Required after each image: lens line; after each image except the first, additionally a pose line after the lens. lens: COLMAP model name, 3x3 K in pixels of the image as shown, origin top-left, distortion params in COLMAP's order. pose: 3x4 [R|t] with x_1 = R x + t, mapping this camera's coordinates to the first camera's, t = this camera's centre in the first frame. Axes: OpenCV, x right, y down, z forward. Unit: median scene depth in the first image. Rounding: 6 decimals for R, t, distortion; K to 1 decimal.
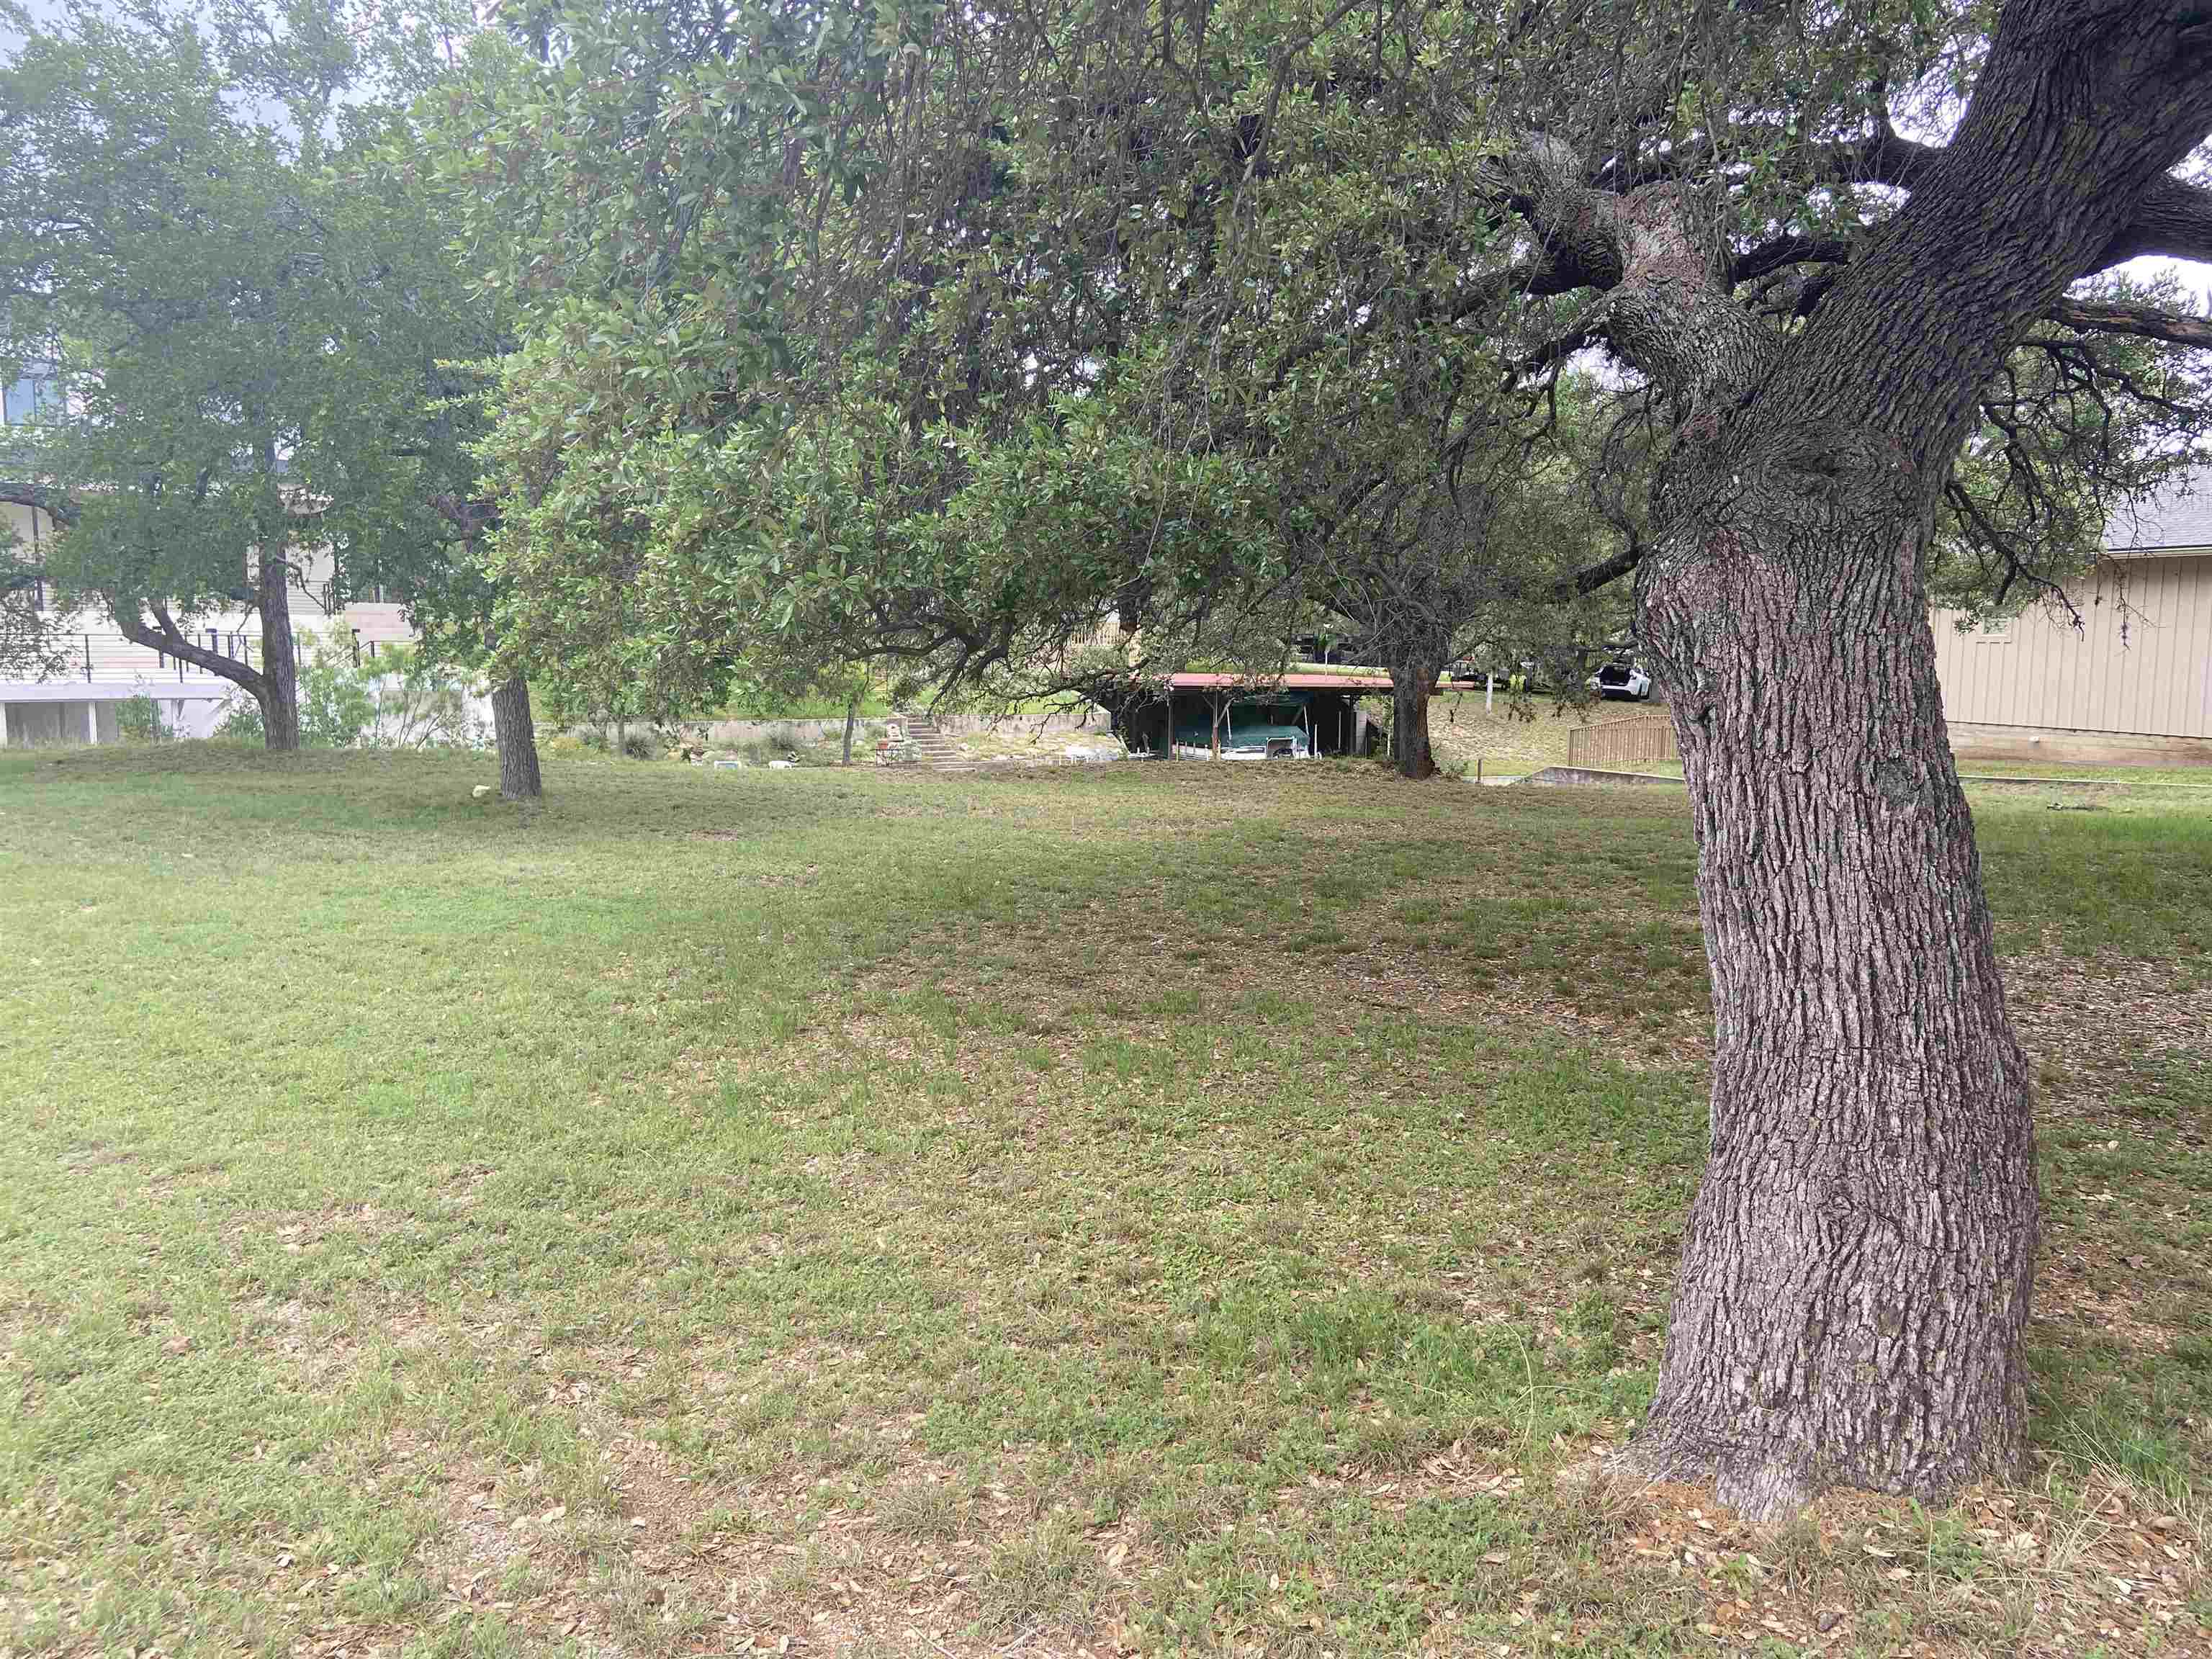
lens RADIAL K [[1667.5, 0, 1107.1], [0, 1667.5, 840.8], [0, 0, 1]] dist [0.109536, -0.144155]
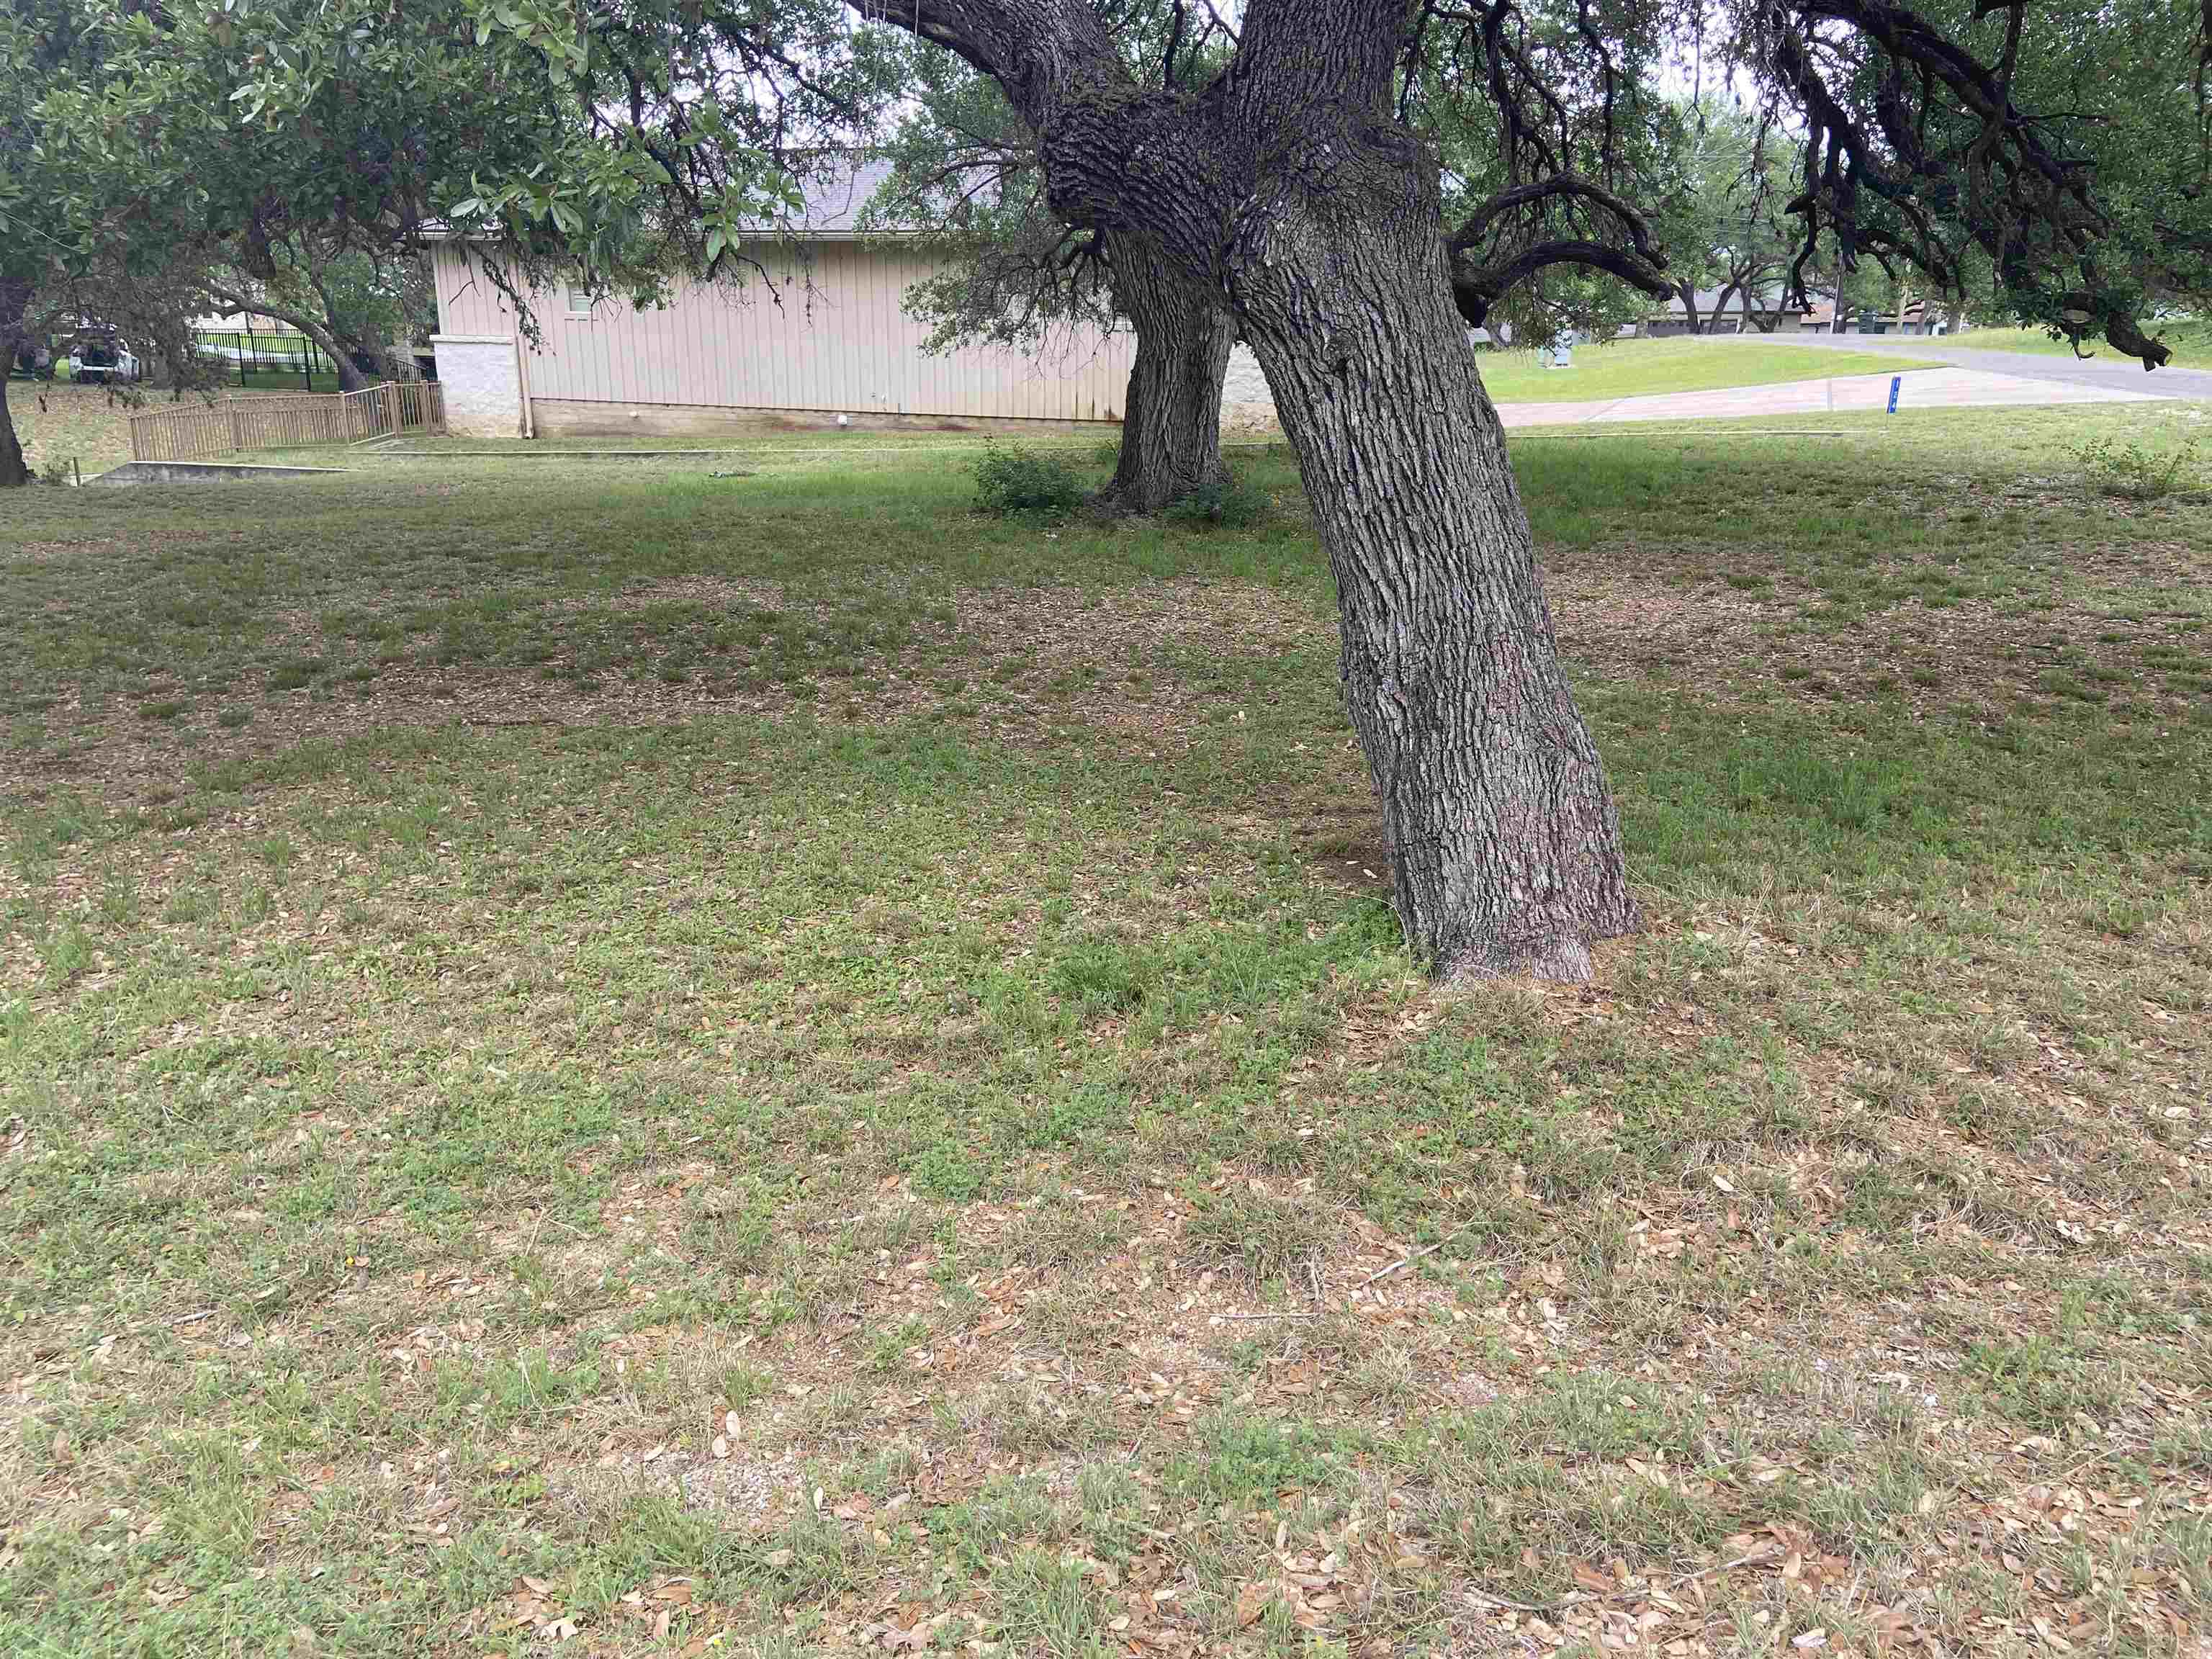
lens RADIAL K [[1667.5, 0, 1091.9], [0, 1667.5, 838.9], [0, 0, 1]] dist [0.109536, -0.144155]
pose [[0.666957, -0.215794, 0.713163, -0.612408], [0.084803, 0.972907, 0.215081, -0.021063], [-0.740254, -0.082971, 0.667188, 0.313251]]
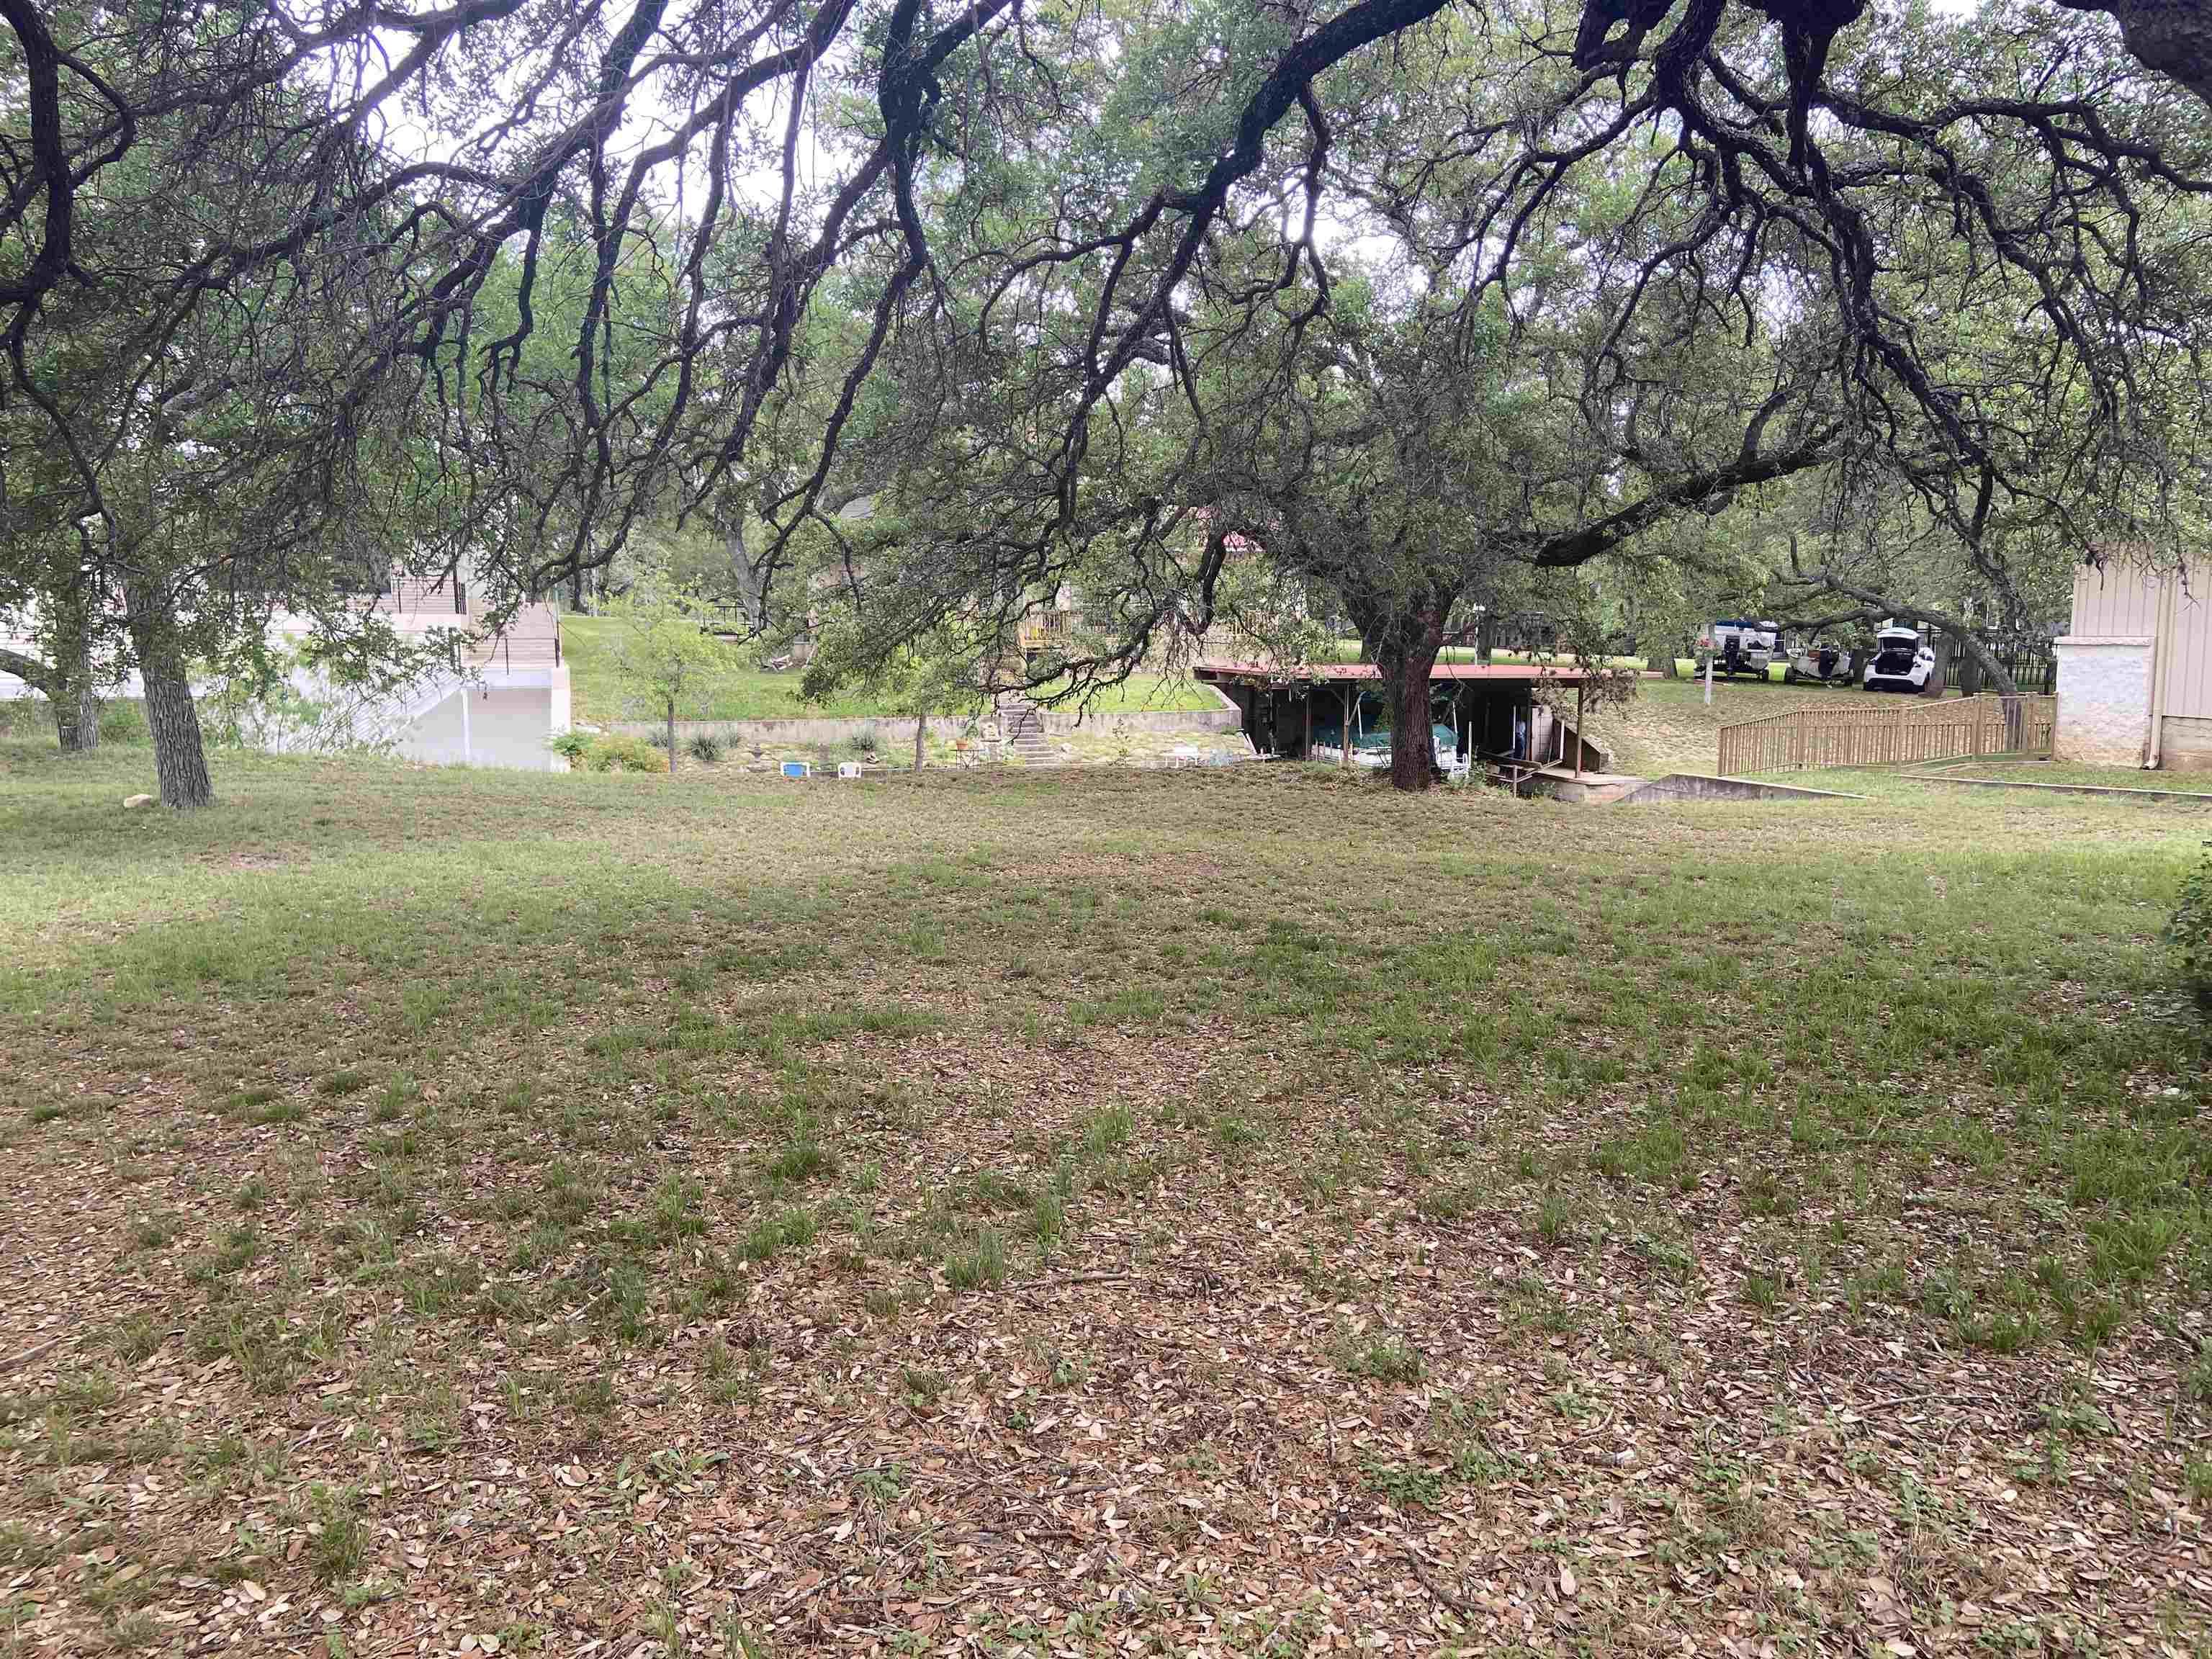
lens RADIAL K [[1667.5, 0, 1104.0], [0, 1667.5, 866.0], [0, 0, 1]] dist [0.109536, -0.144155]
pose [[0.979418, 0.015662, -0.201234, 1.319423], [-0.012370, 0.999768, 0.017609, -0.087283], [0.201463, -0.014757, 0.979385, 1.204713]]
